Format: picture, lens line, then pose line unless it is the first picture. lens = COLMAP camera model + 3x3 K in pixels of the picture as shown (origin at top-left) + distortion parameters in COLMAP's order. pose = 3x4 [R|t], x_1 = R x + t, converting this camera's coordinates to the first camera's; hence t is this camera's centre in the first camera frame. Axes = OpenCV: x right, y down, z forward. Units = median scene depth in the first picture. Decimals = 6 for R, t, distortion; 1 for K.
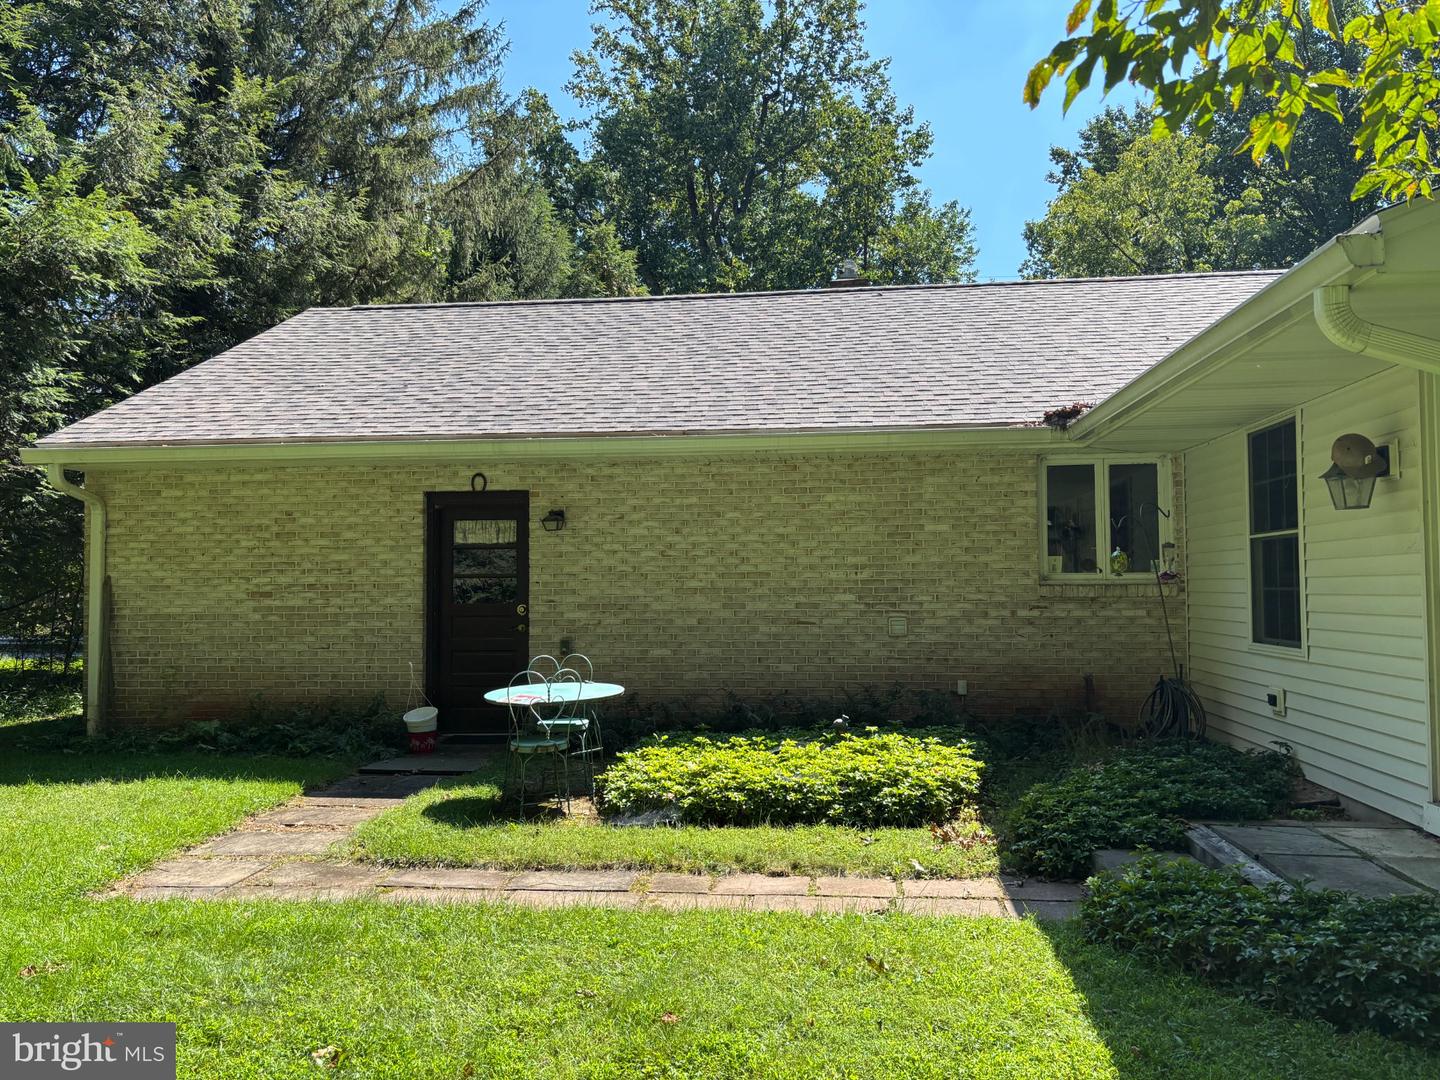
lens RADIAL K [[1084.7, 0, 715.8], [0, 1084.7, 537.9], [0, 0, 1]] dist [0.053217, -0.053961]
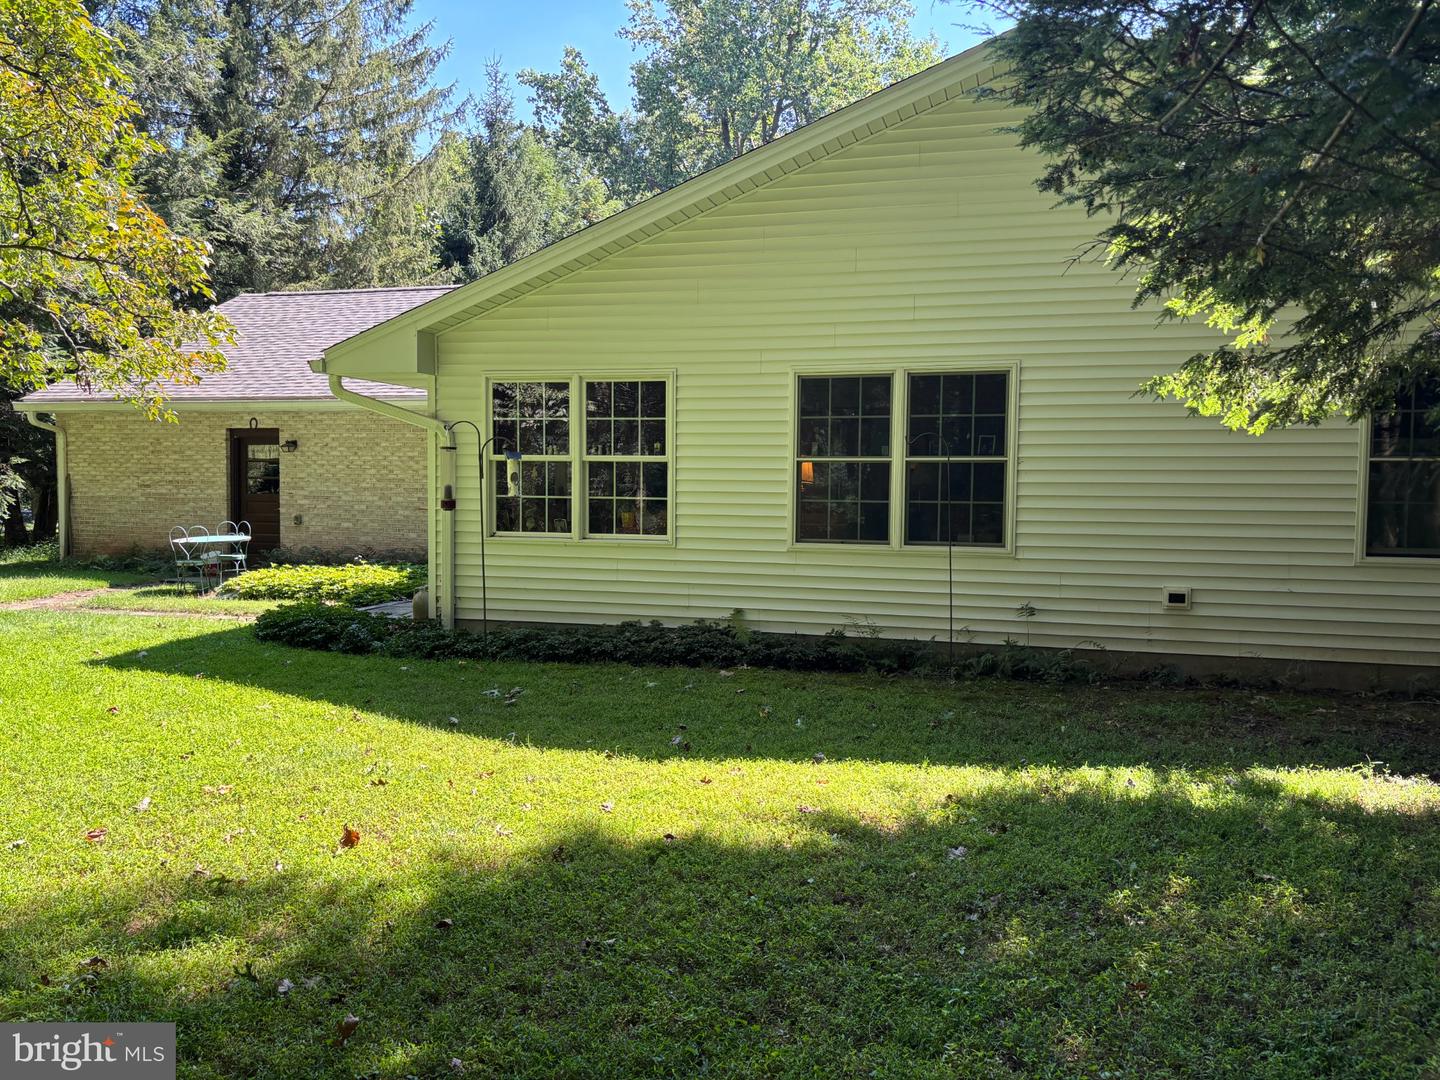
lens RADIAL K [[1084.7, 0, 716.0], [0, 1084.7, 534.5], [0, 0, 1]] dist [0.053217, -0.053961]
pose [[0.986044, 0.026505, -0.164360, 0.863579], [-0.011854, 0.995917, 0.089488, -0.042882], [0.166060, -0.086291, 0.982333, -0.639183]]
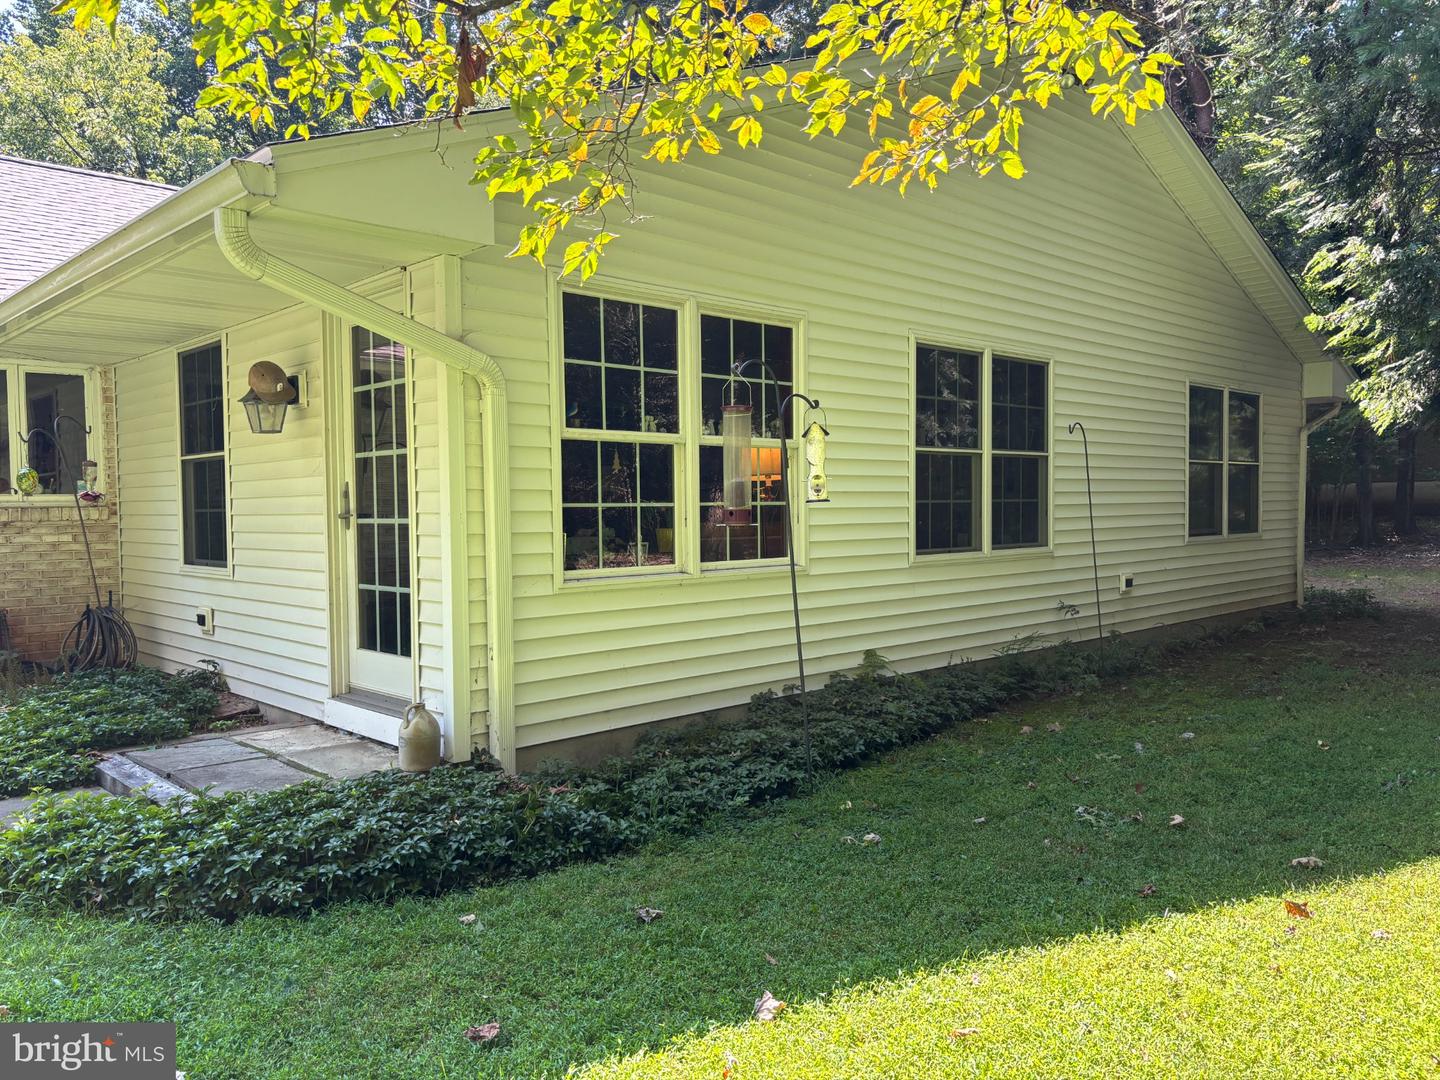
lens RADIAL K [[1084.7, 0, 709.2], [0, 1084.7, 537.5], [0, 0, 1]] dist [0.053217, -0.053961]
pose [[0.644043, -0.020916, 0.764703, 0.038908], [-0.028552, 0.998272, 0.051351, 0.006557], [-0.764456, -0.054906, 0.642333, -0.006460]]
